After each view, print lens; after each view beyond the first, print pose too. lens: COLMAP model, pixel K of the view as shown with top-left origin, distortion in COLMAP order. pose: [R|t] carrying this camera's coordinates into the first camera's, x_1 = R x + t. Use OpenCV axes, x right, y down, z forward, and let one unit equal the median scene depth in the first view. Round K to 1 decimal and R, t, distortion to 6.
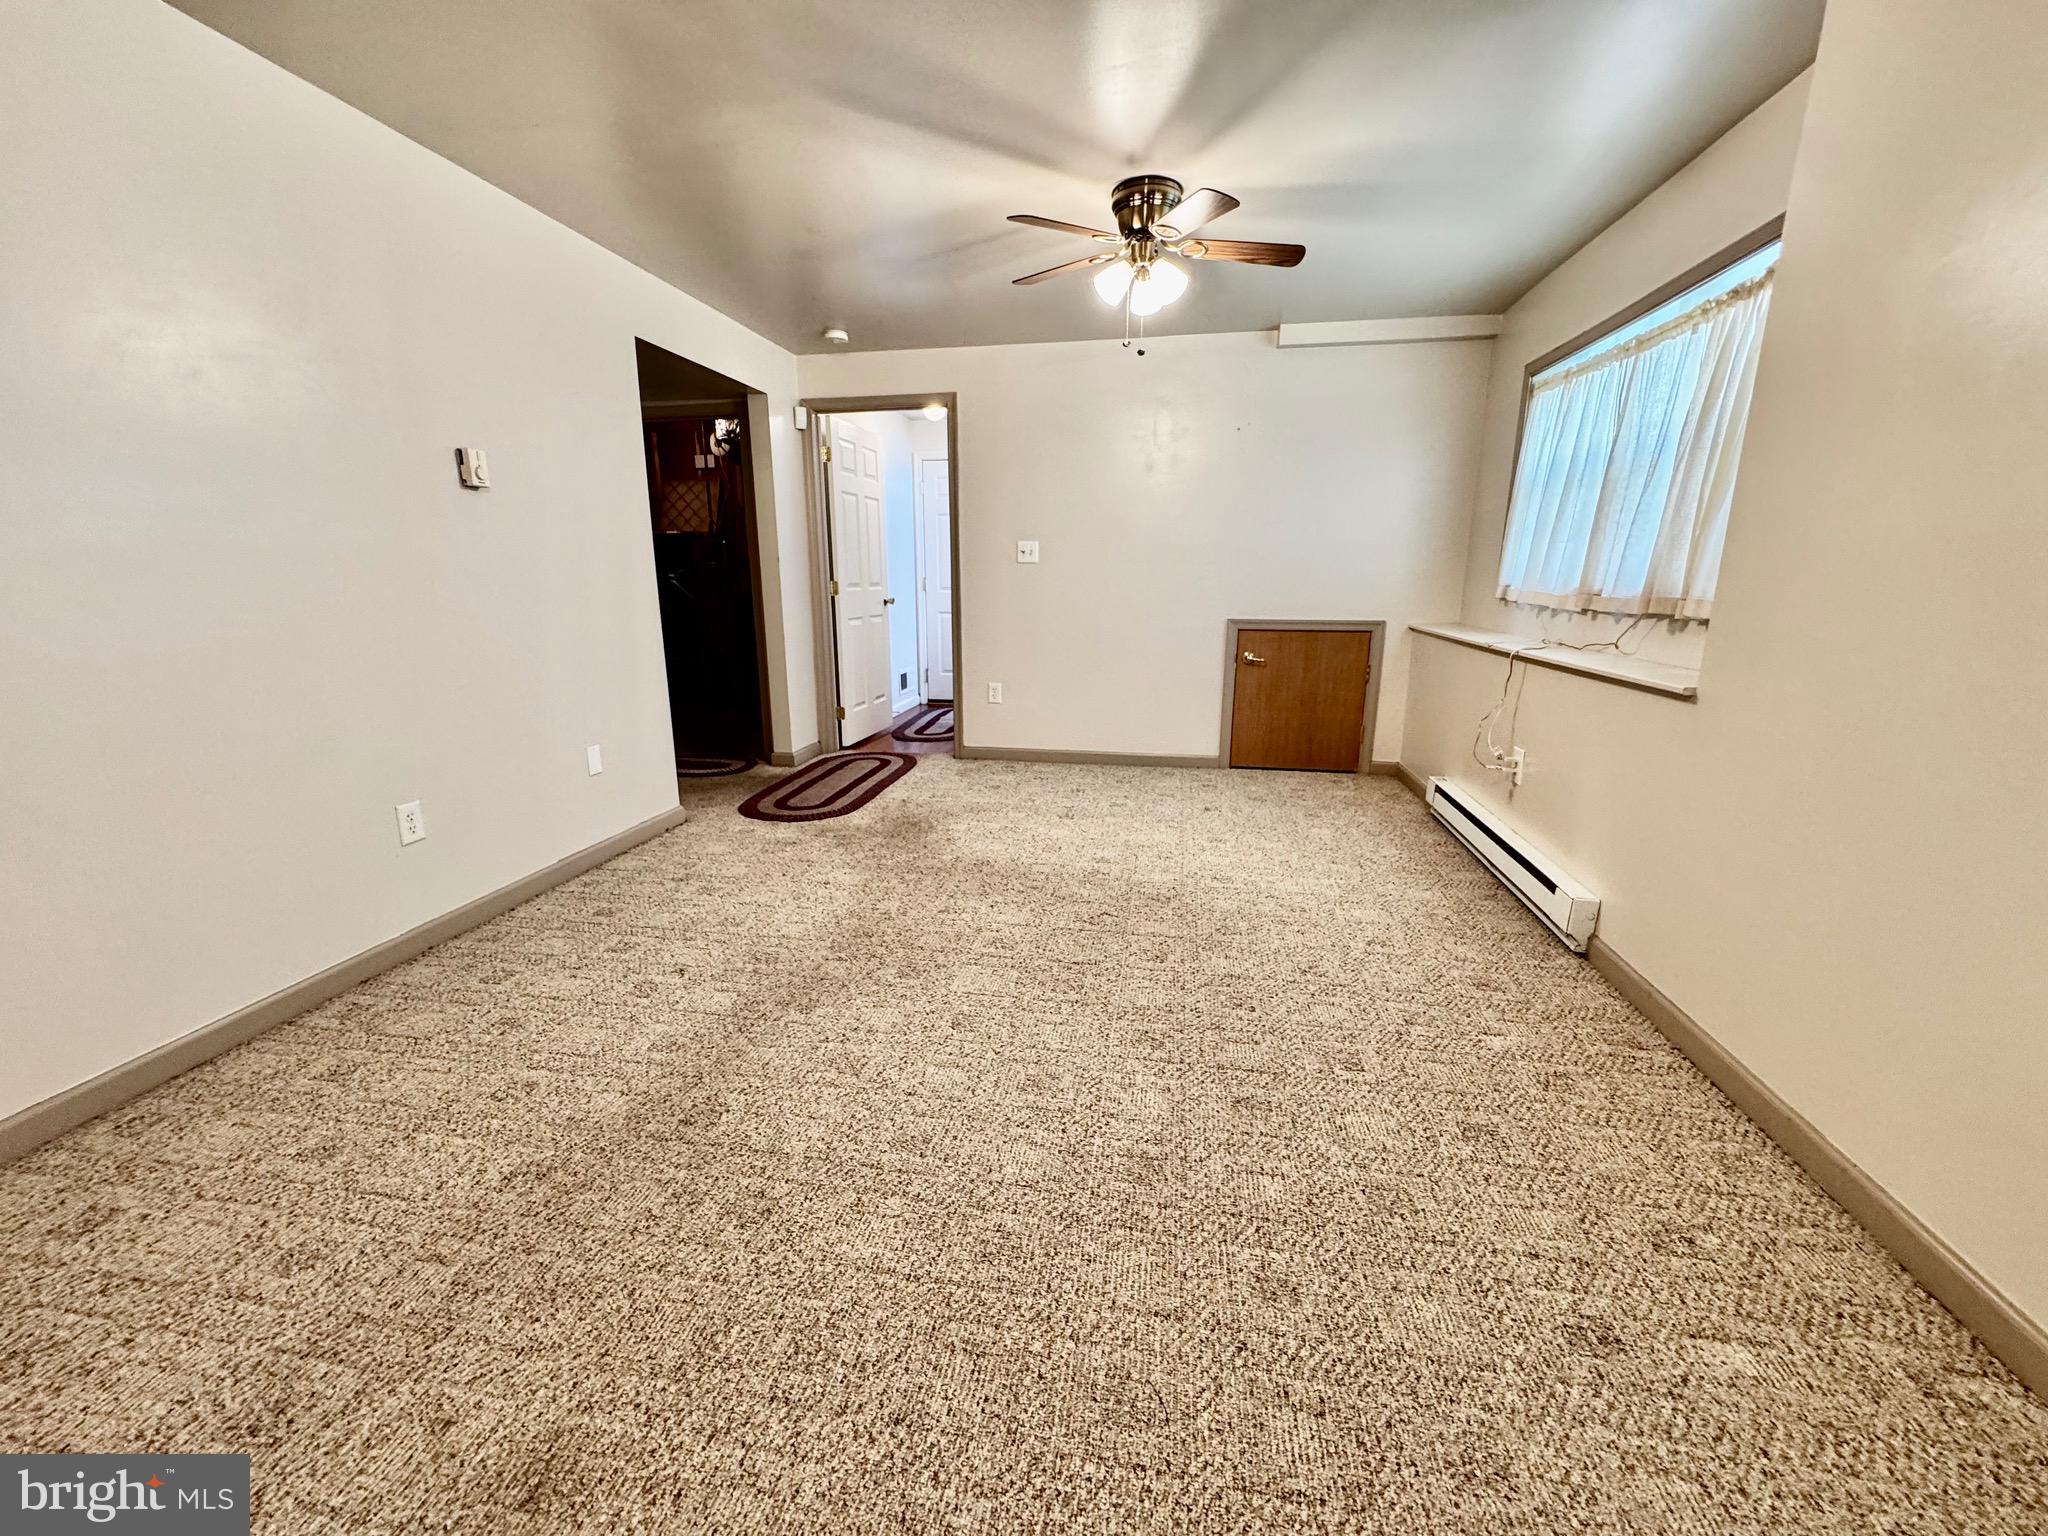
lens RADIAL K [[819.1, 0, 1024.0], [0, 819.1, 768.0], [0, 0, 1]] dist [0.001920, 0.000509]
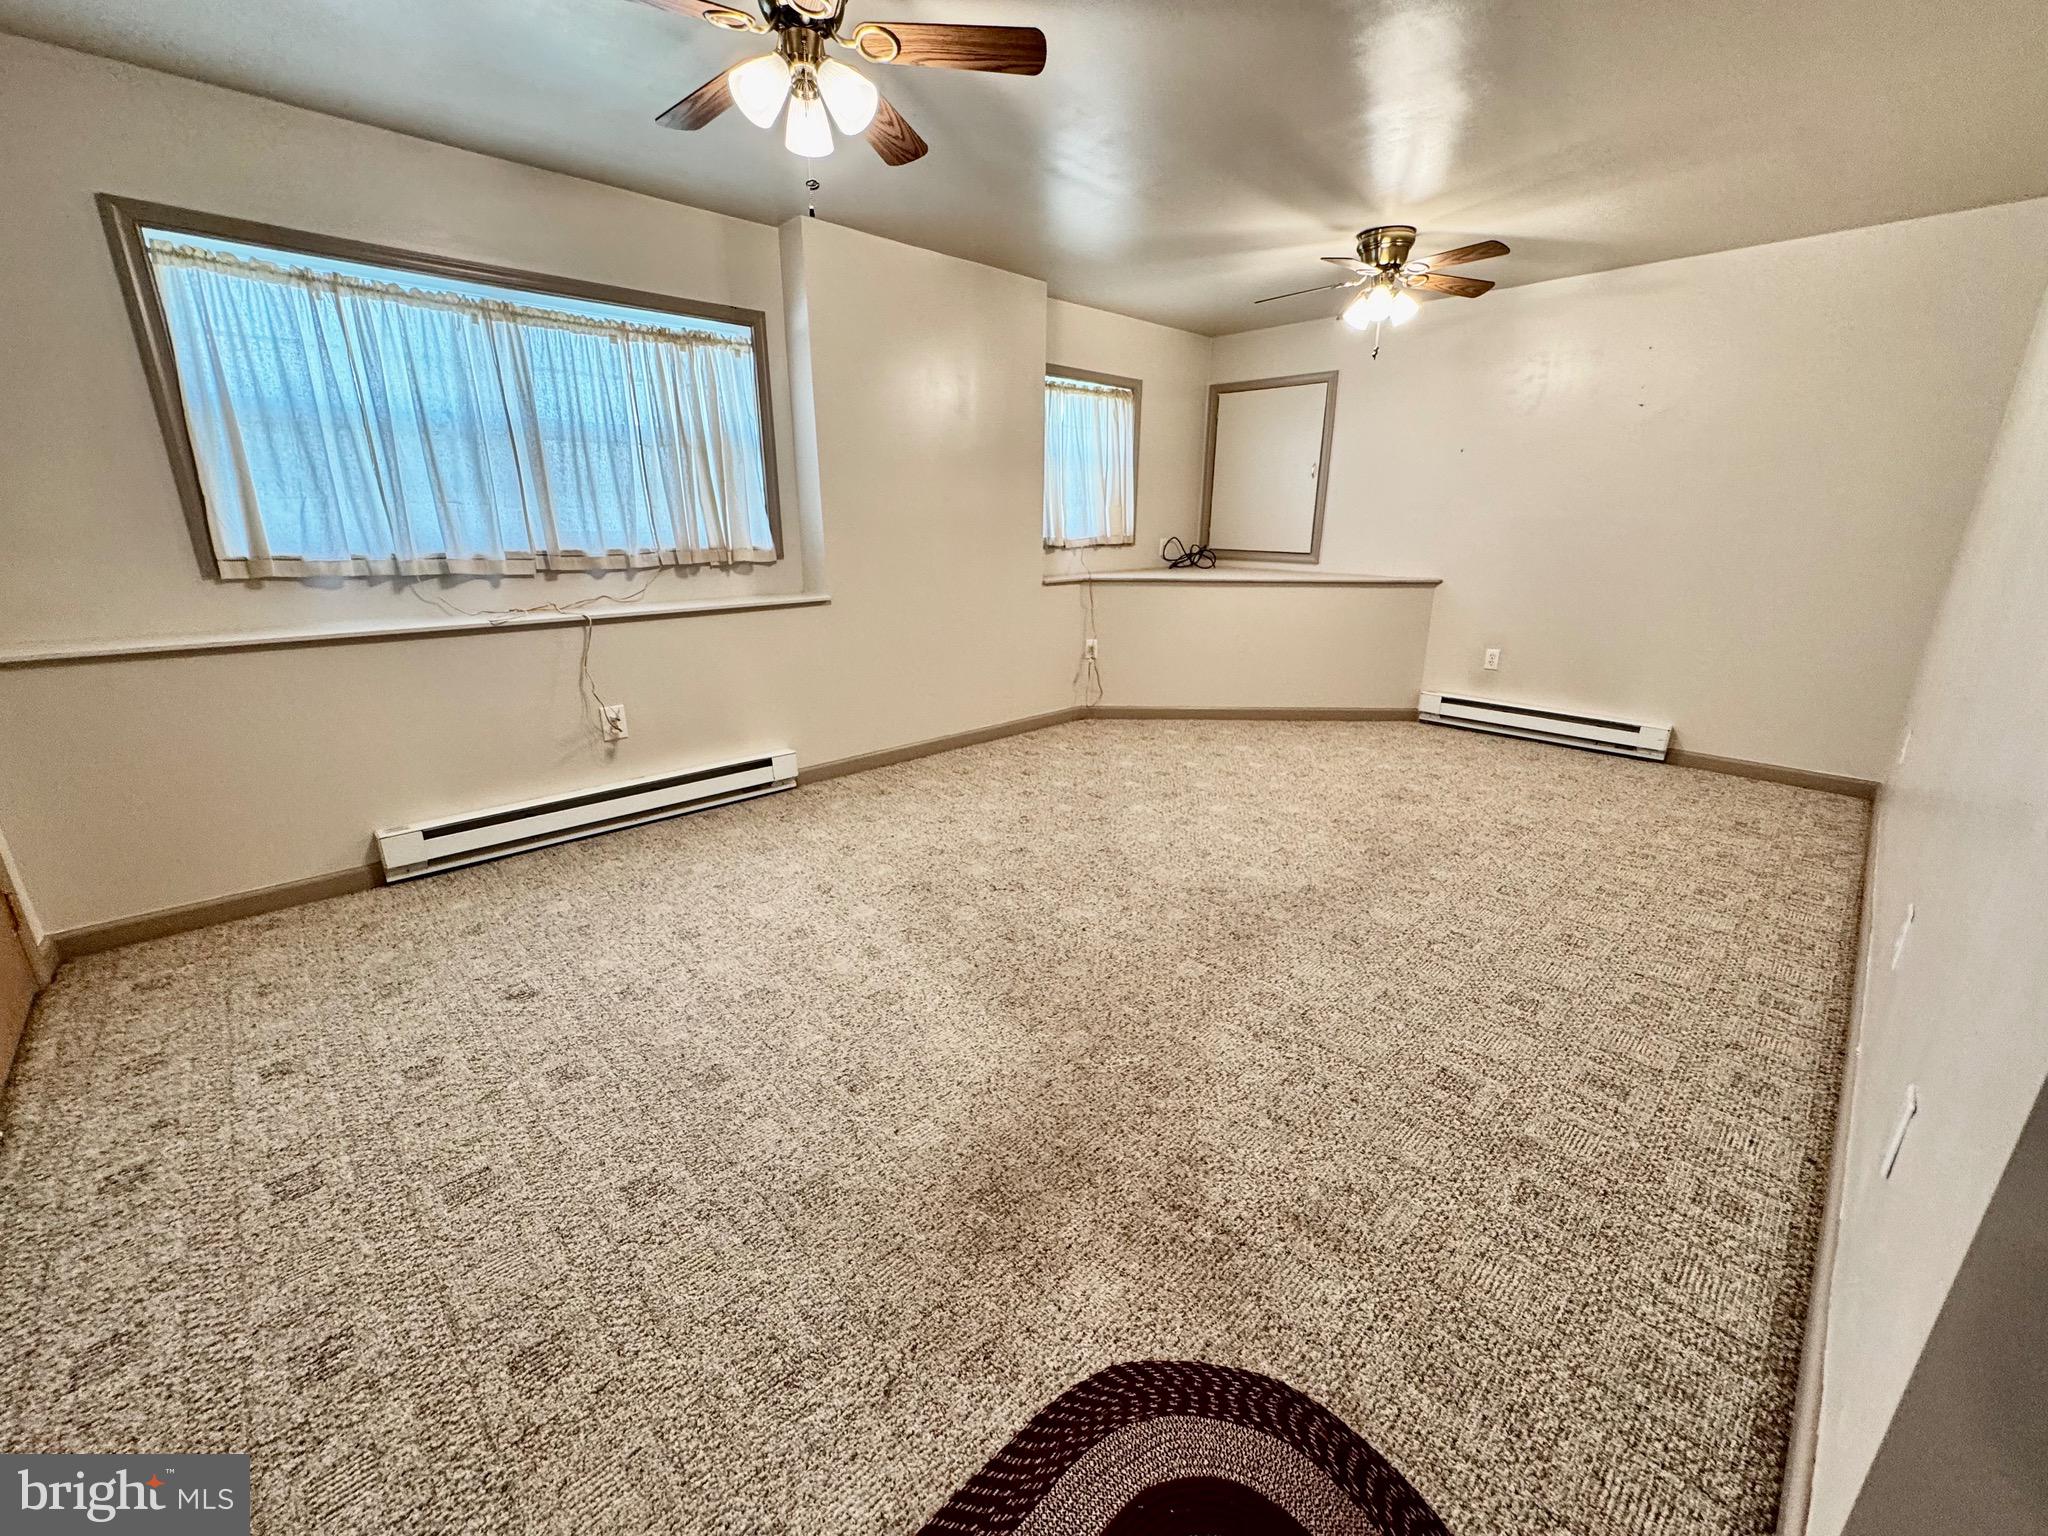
lens RADIAL K [[819.1, 0, 1024.0], [0, 819.1, 768.0], [0, 0, 1]] dist [0.001920, 0.000509]
pose [[-0.811954, -0.173947, 0.557201, -0.454210], [0.134173, 0.873391, 0.468173, -0.408585], [-0.568091, 0.454896, -0.685815, 1.592680]]
